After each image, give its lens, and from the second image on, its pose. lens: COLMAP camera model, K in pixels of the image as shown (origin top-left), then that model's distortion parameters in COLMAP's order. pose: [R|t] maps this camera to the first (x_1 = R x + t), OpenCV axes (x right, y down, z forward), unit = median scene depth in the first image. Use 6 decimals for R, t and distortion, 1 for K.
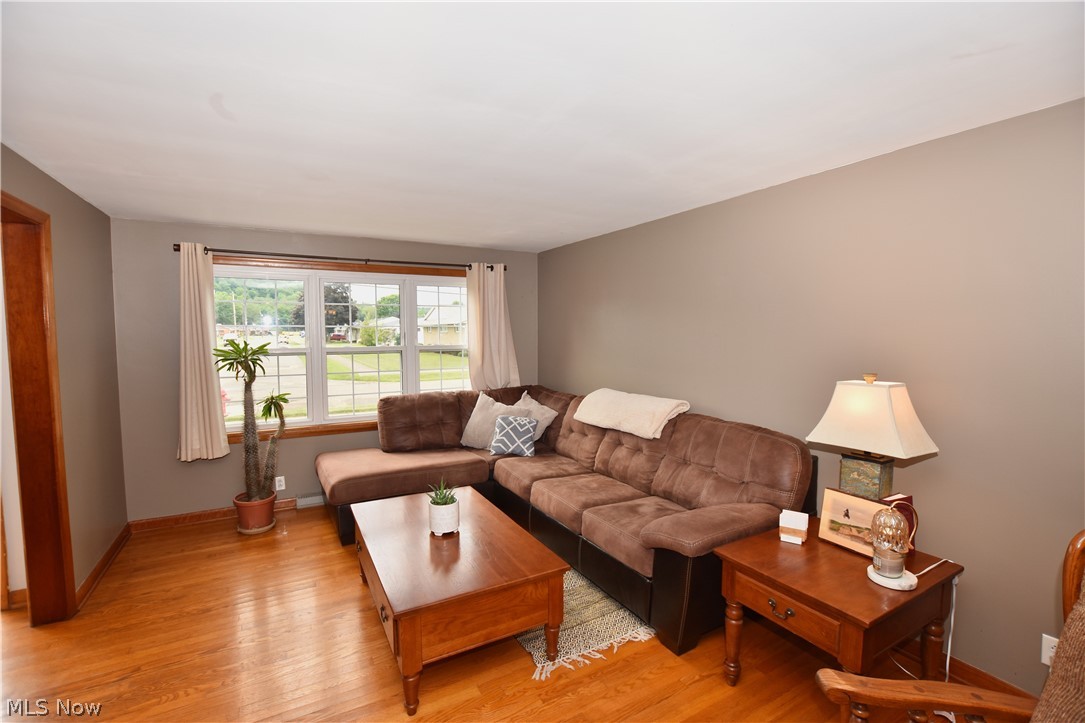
lens RADIAL K [[475.8, 0, 546.5], [0, 475.8, 361.5], [0, 0, 1]] dist [-0.032163, 0.005687]
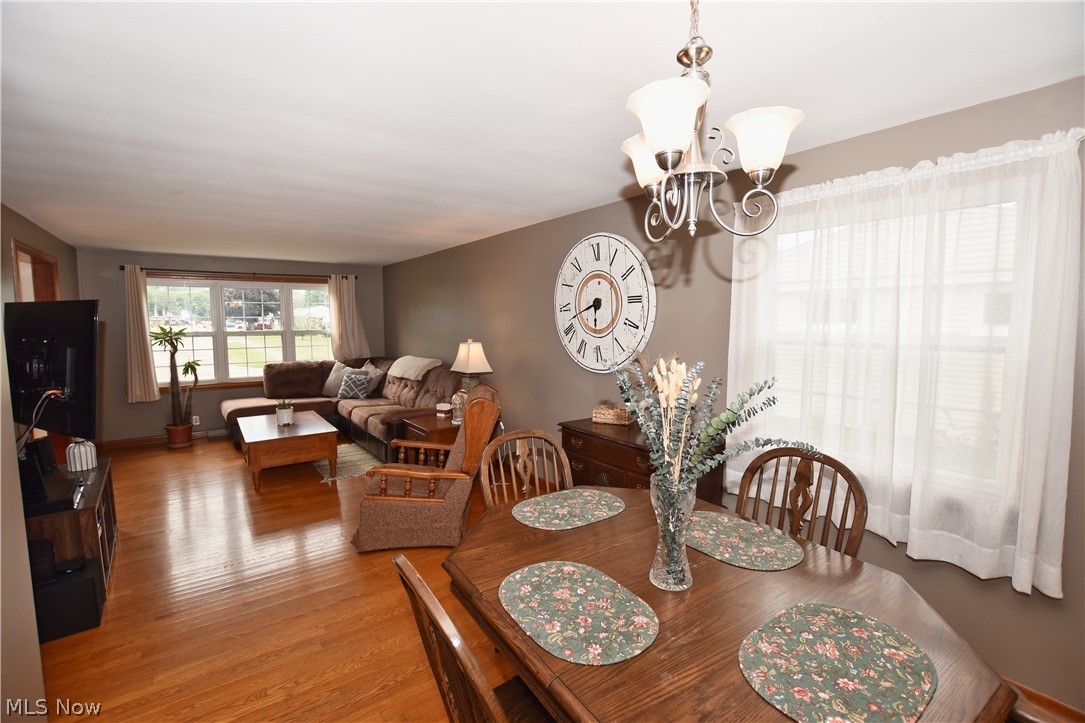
lens RADIAL K [[476.4, 0, 542.5], [0, 476.4, 361.5], [0, 0, 1]] dist [-0.028333, 0.000302]
pose [[0.993136, -0.012188, 0.116331, 0.410040], [0.009483, 0.999672, 0.023776, 0.045773], [-0.116583, -0.022509, 0.992926, -0.696045]]
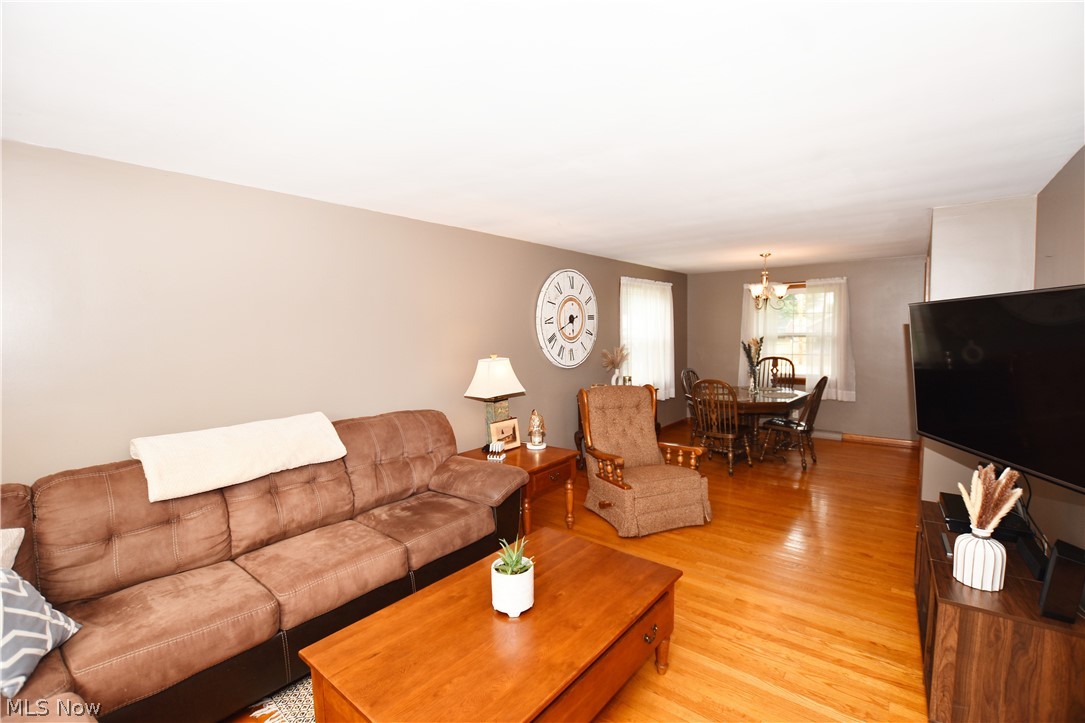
lens RADIAL K [[476.4, 0, 542.5], [0, 476.4, 361.5], [0, 0, 1]] dist [-0.028333, 0.000302]
pose [[-0.349576, -0.054813, 0.935303, -0.621782], [0.077235, 0.993203, 0.087073, -0.051570], [-0.933719, 0.102677, -0.342966, 0.814737]]
